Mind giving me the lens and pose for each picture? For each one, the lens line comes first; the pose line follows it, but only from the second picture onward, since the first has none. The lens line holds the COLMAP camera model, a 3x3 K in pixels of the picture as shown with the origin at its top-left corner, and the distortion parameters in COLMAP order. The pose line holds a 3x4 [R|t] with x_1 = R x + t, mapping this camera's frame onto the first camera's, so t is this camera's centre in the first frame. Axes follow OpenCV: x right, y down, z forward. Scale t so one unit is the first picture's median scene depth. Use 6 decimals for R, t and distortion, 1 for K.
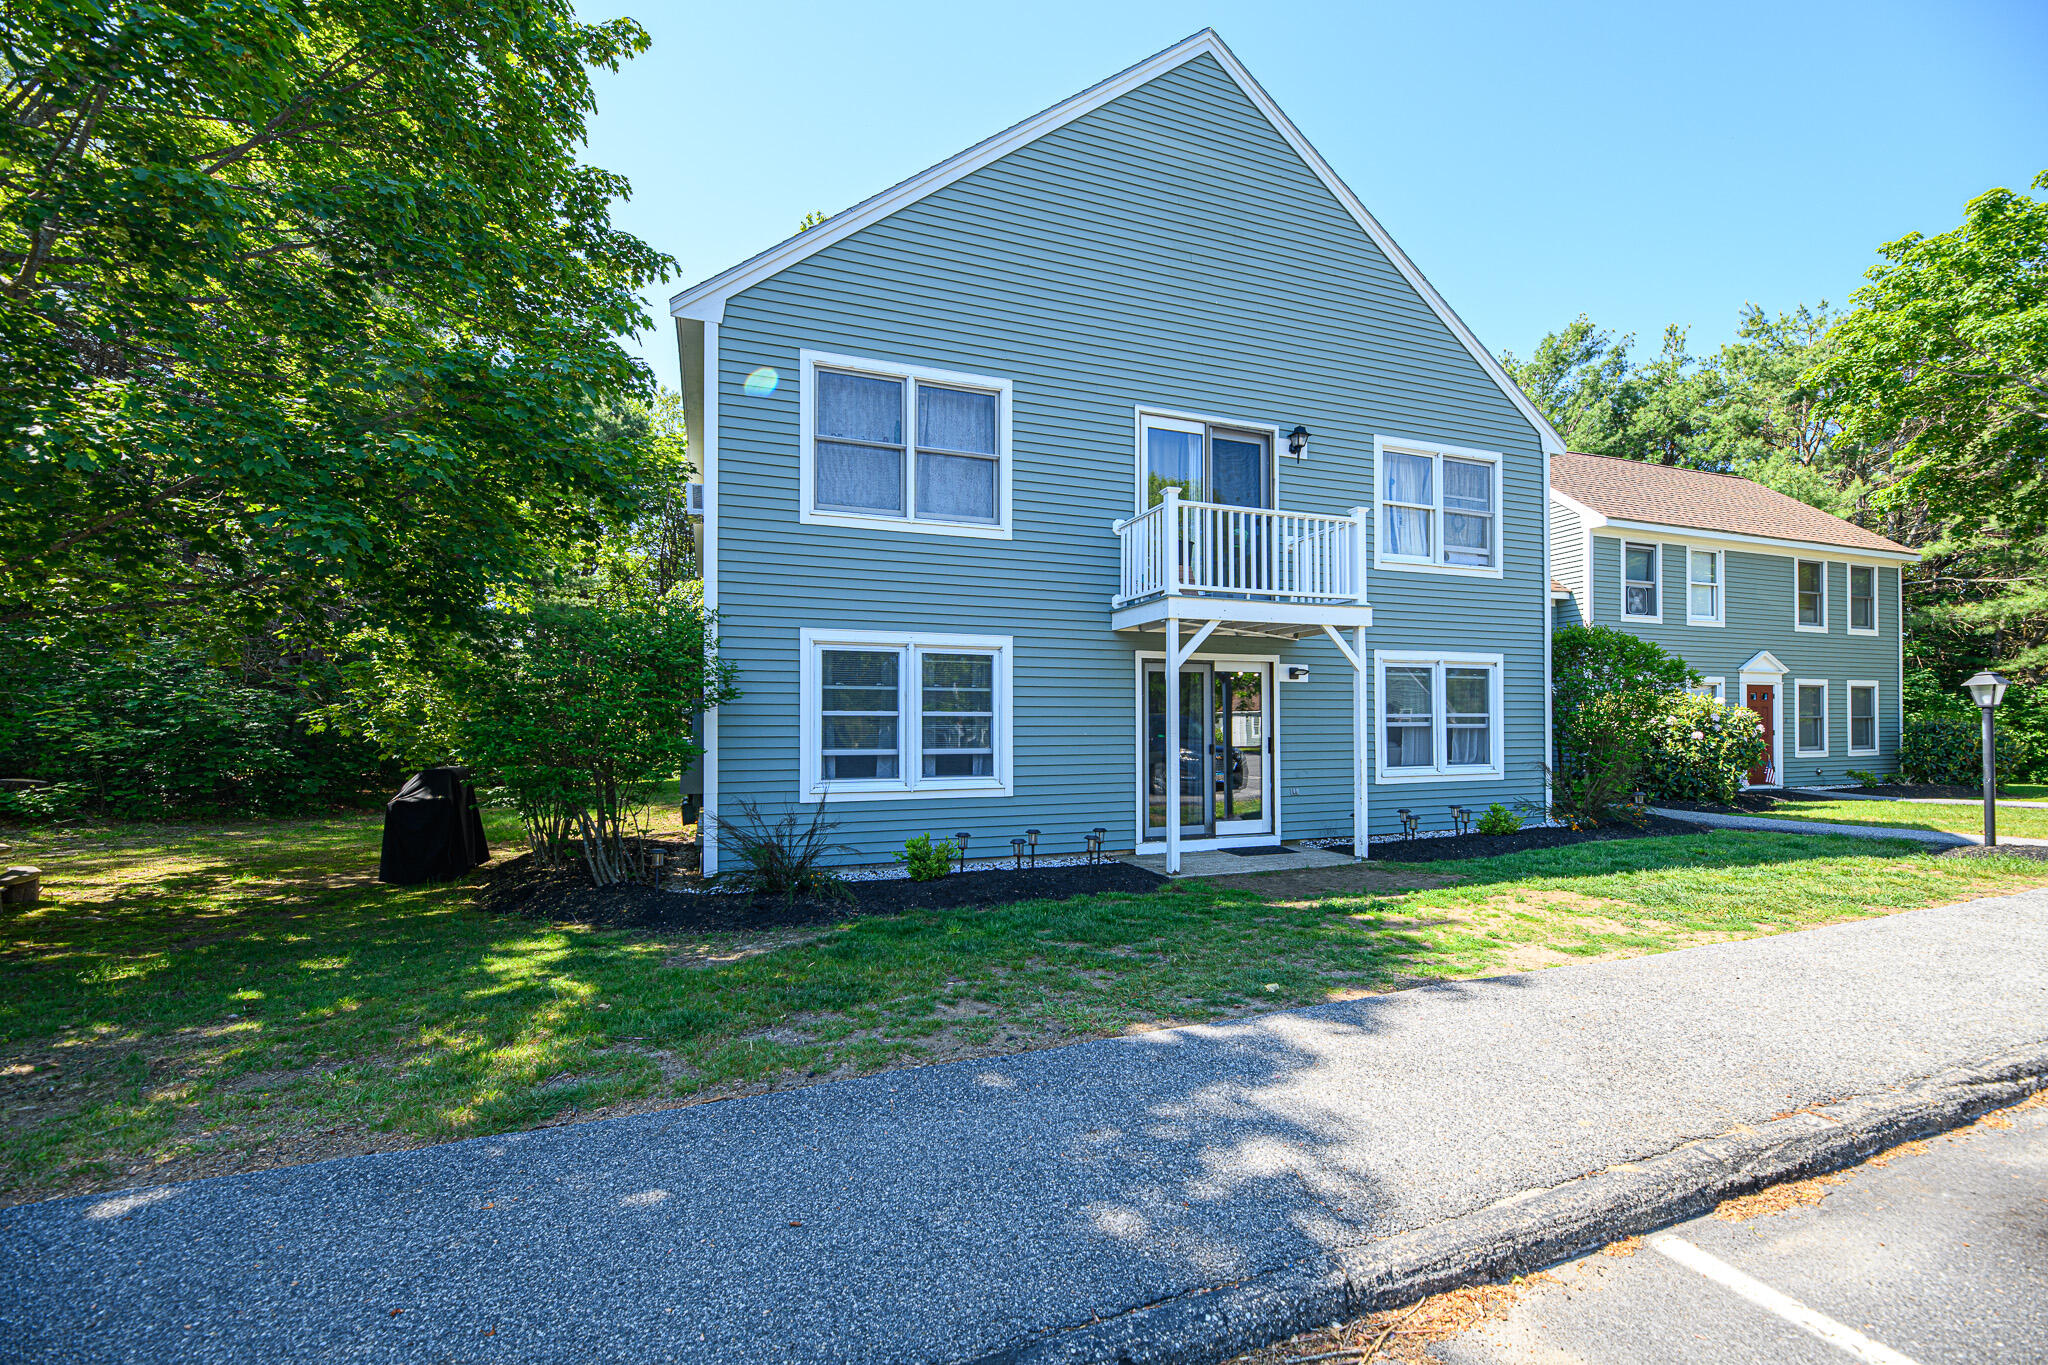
lens RADIAL K [[858.3, 0, 977.7], [0, 858.3, 712.2], [0, 0, 1]] dist [-0.004041, -0.000729]
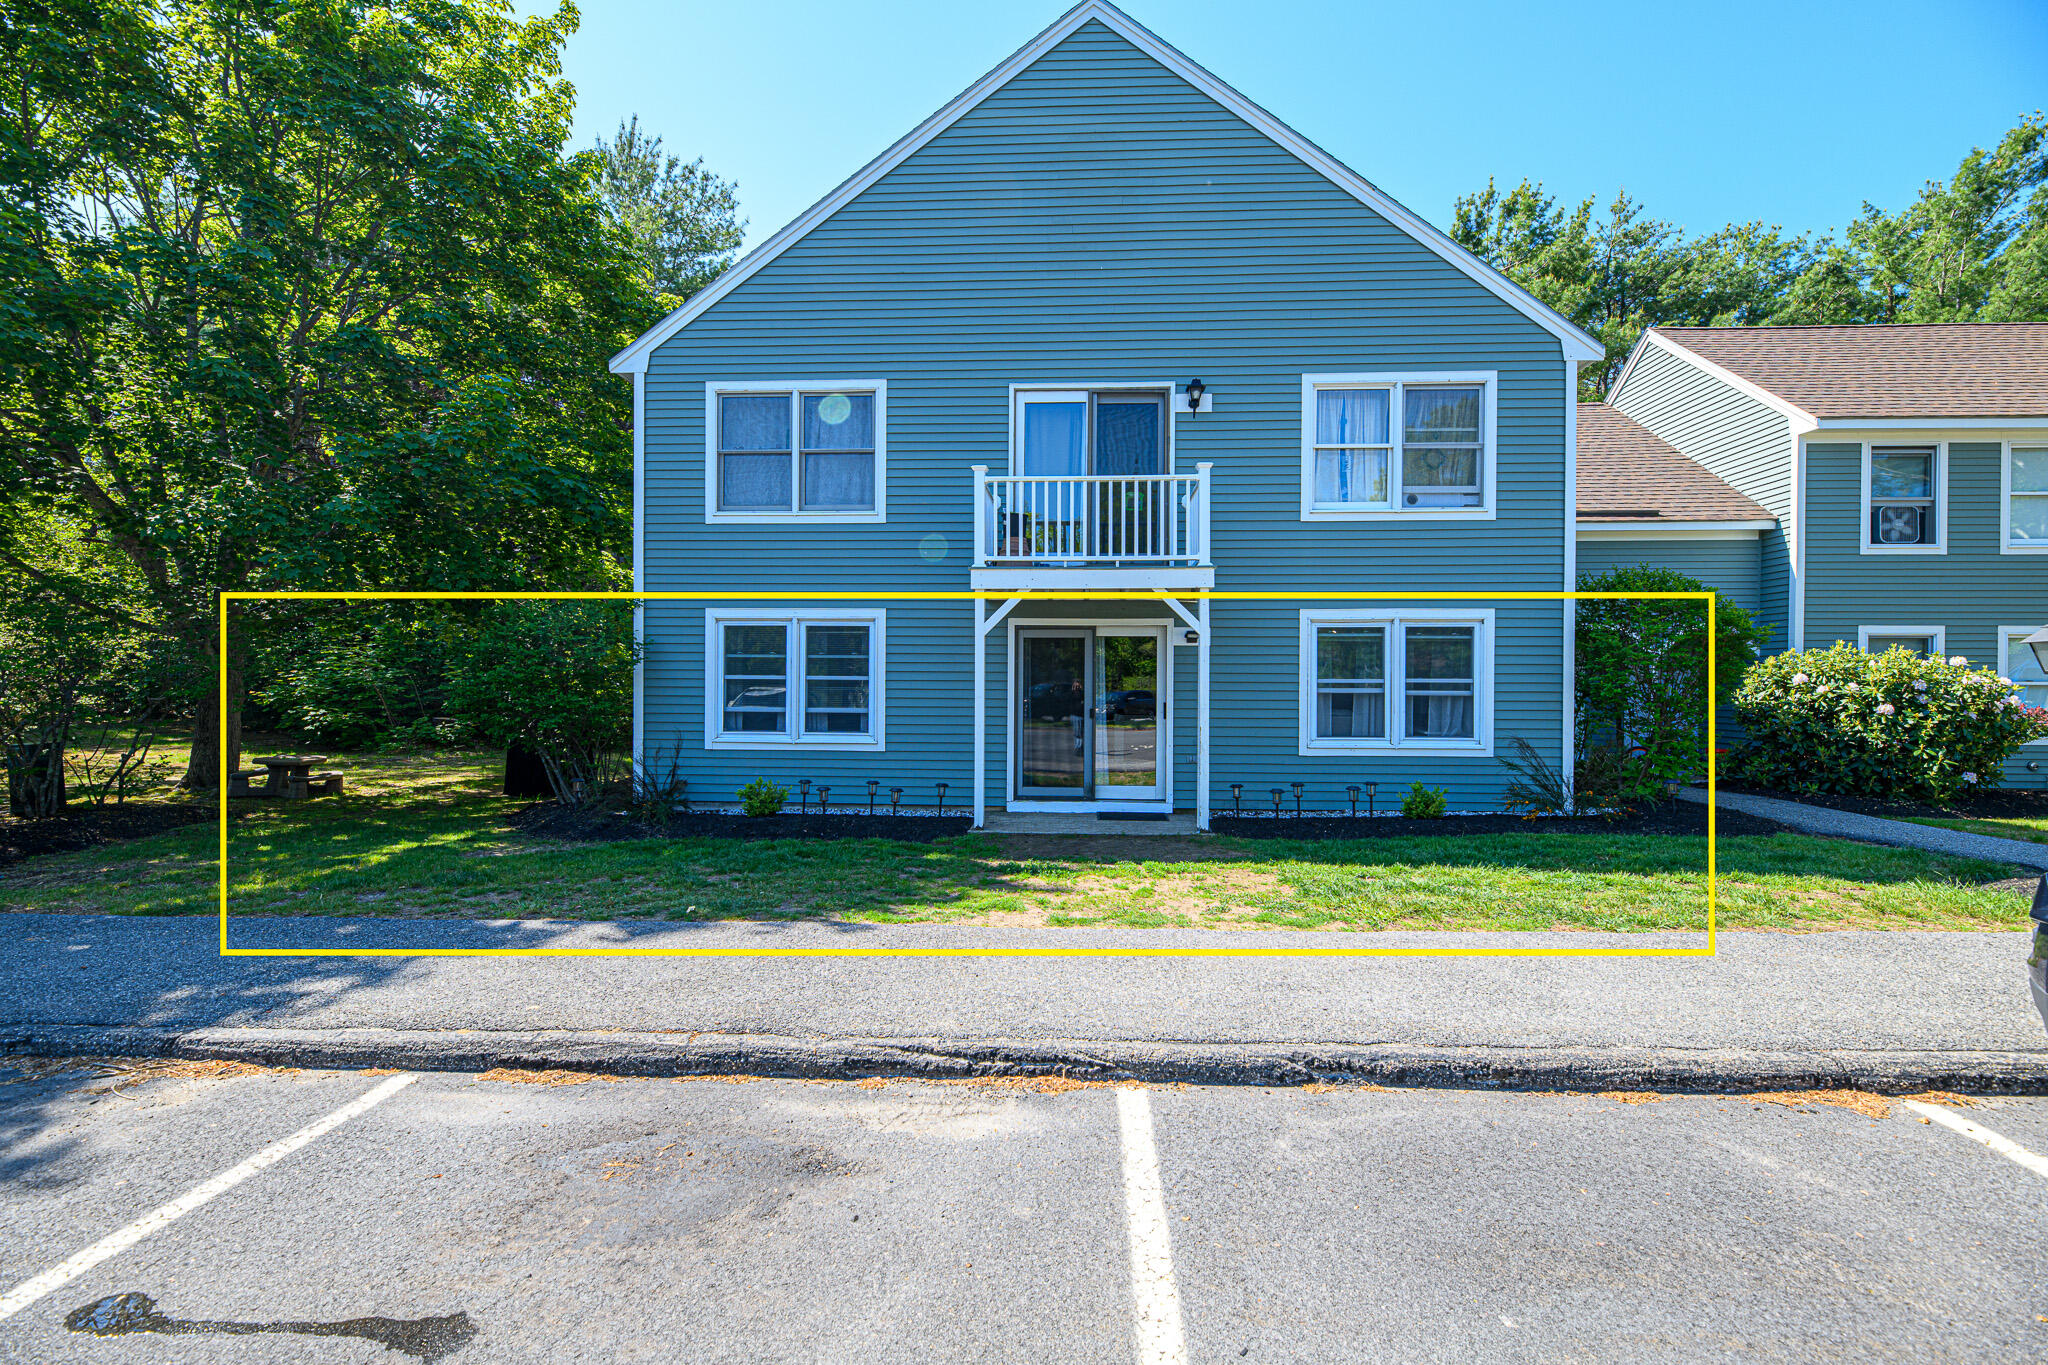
lens RADIAL K [[857.7, 0, 1024.0], [0, 857.7, 682.5], [0, 0, 1]] dist [-0.004171, -0.000647]
pose [[0.916004, 0.006175, -0.401122, 0.624507], [-0.000592, 0.999901, 0.014041, -0.007759], [0.401169, -0.012624, 0.915917, 0.042474]]
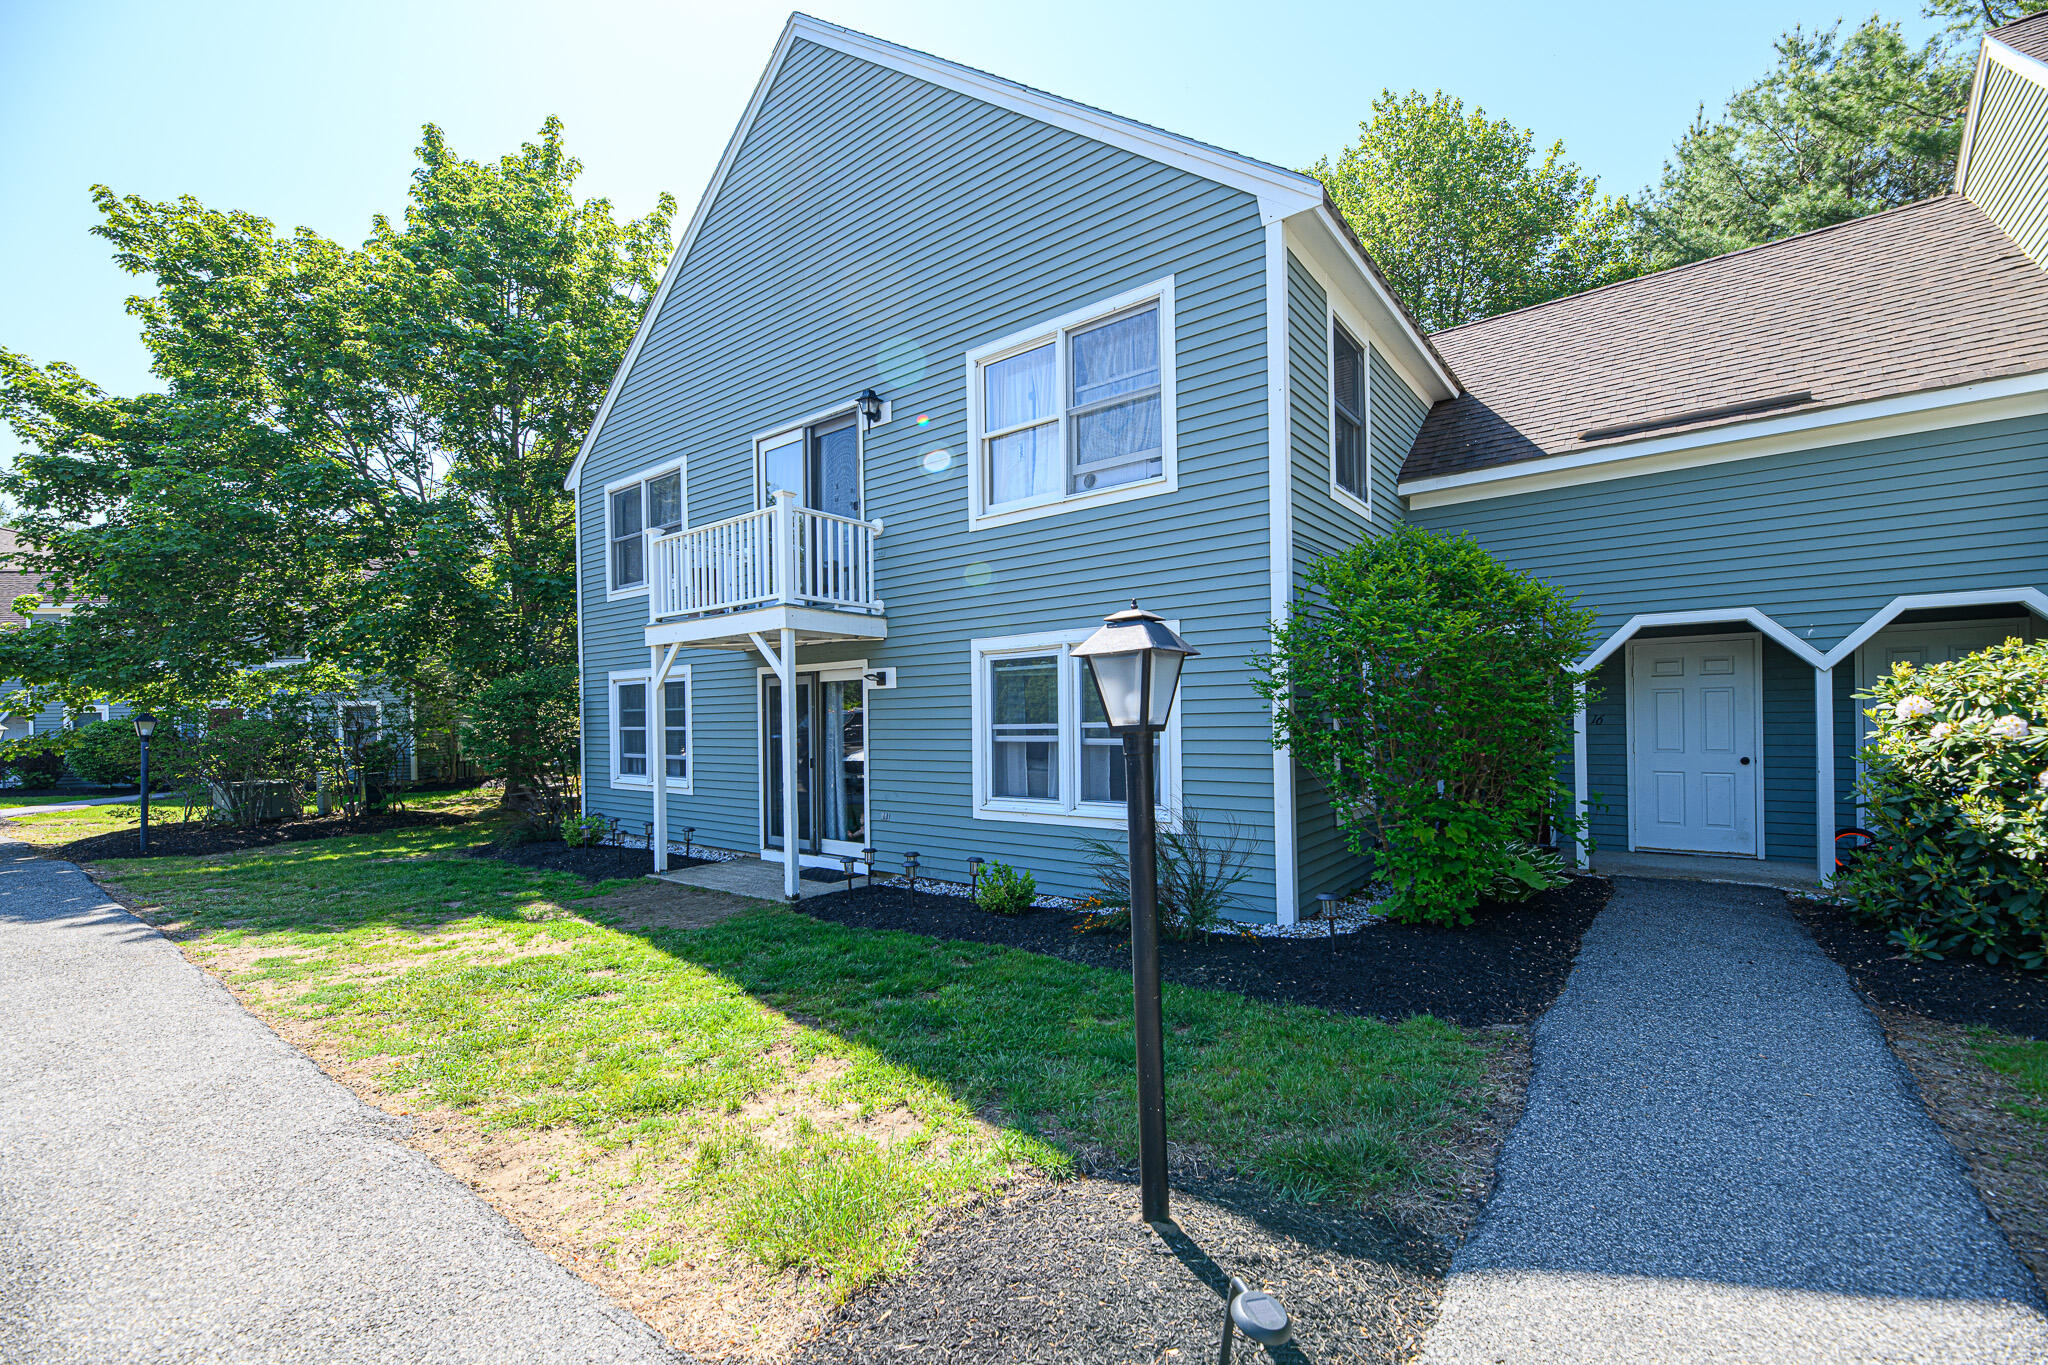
lens RADIAL K [[858.3, 0, 977.7], [0, 858.3, 712.2], [0, 0, 1]] dist [-0.004041, -0.000729]
pose [[0.509079, -0.011317, -0.860646, 1.238972], [0.027006, 0.999631, 0.002829, -0.012329], [0.860296, -0.024683, 0.509197, 0.691843]]
